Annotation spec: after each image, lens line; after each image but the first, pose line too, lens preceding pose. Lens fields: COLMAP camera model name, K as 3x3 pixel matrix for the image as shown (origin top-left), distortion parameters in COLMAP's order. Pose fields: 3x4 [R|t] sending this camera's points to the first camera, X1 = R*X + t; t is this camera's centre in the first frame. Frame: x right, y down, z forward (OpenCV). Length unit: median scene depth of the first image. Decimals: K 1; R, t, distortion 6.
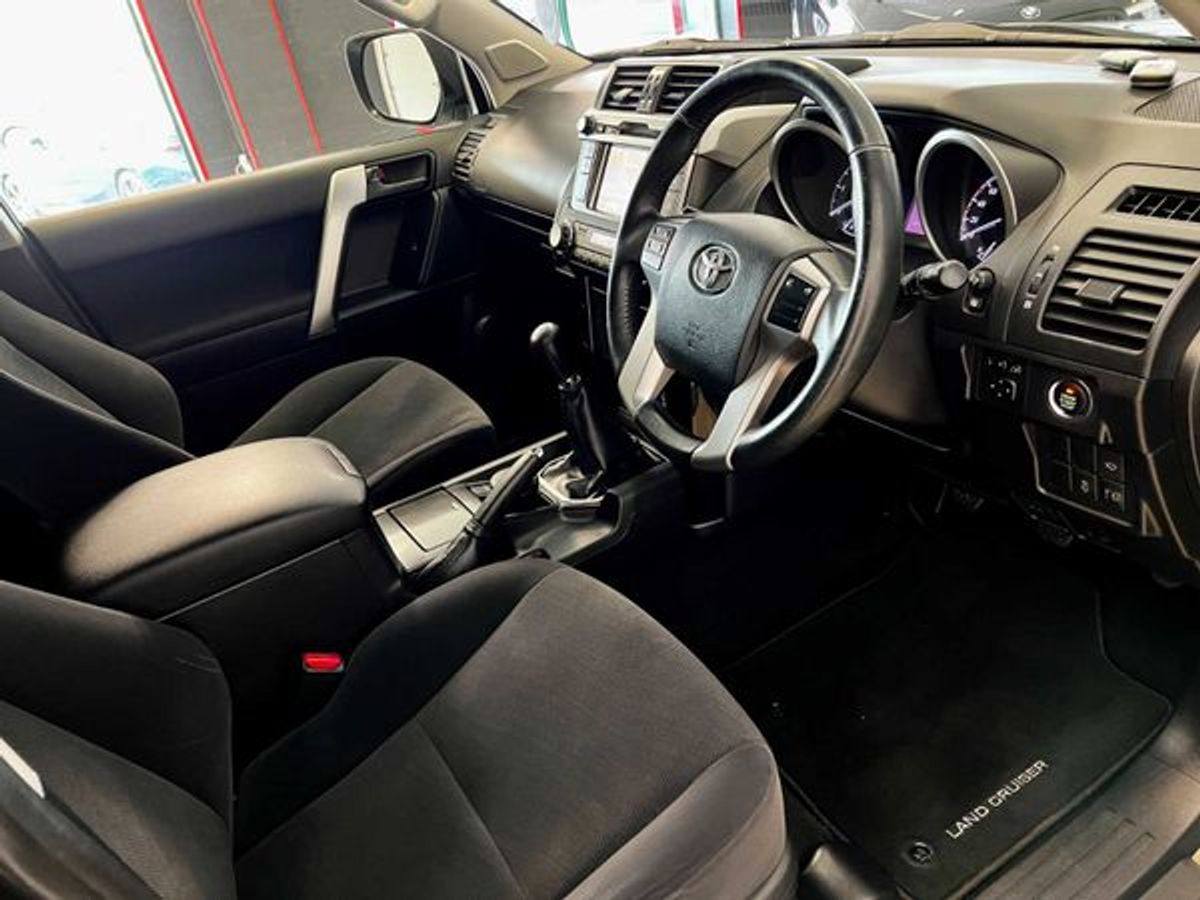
lens RADIAL K [[904.0, 0, 598.0], [0, 904.0, 432.7], [0, 0, 1]] dist [0.073680, -0.100089]
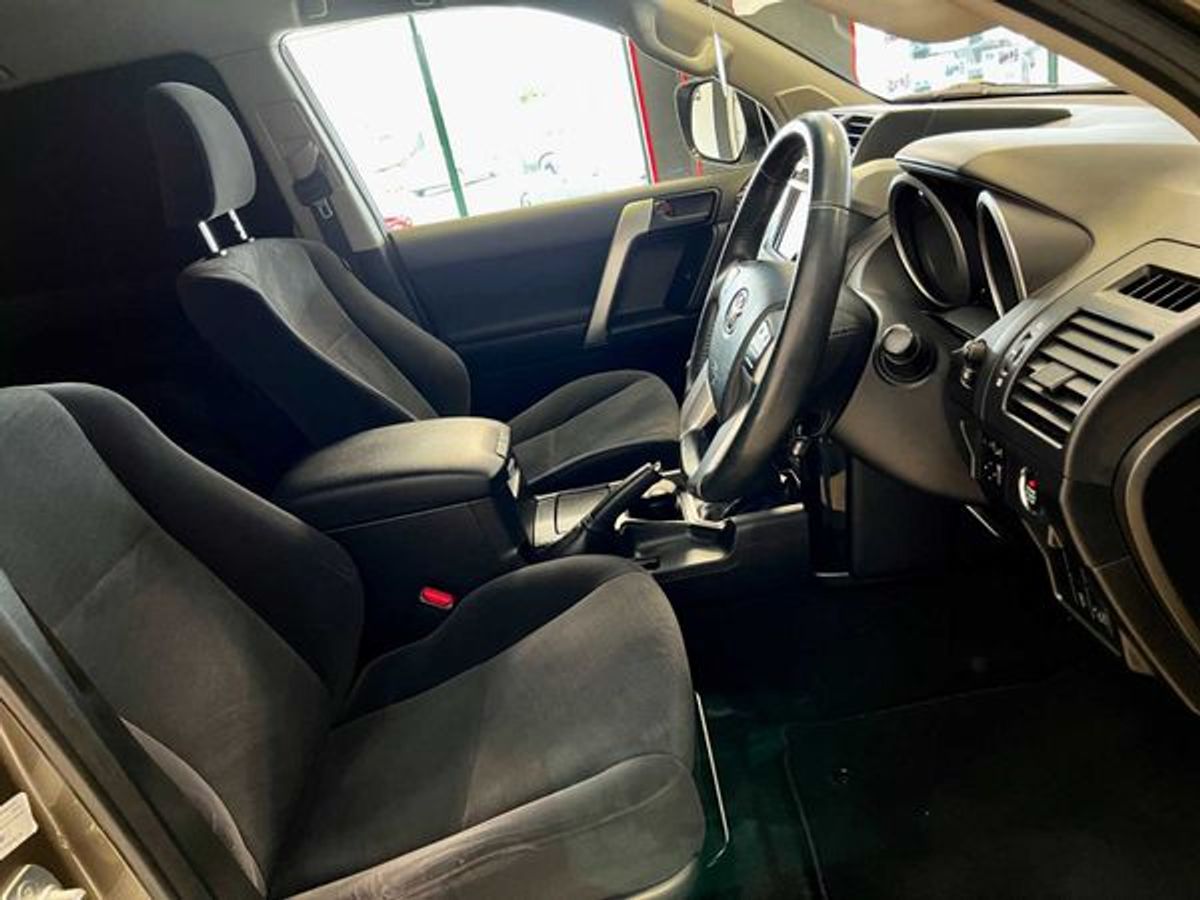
lens RADIAL K [[899.2, 0, 600.0], [0, 899.2, 450.0], [0, 0, 1]] dist [0.072230, -0.077662]
pose [[0.877657, 0.176119, -0.445758, 0.265821], [-0.182983, 0.982717, 0.027996, -0.011905], [0.442985, 0.056995, 0.894716, -0.001342]]
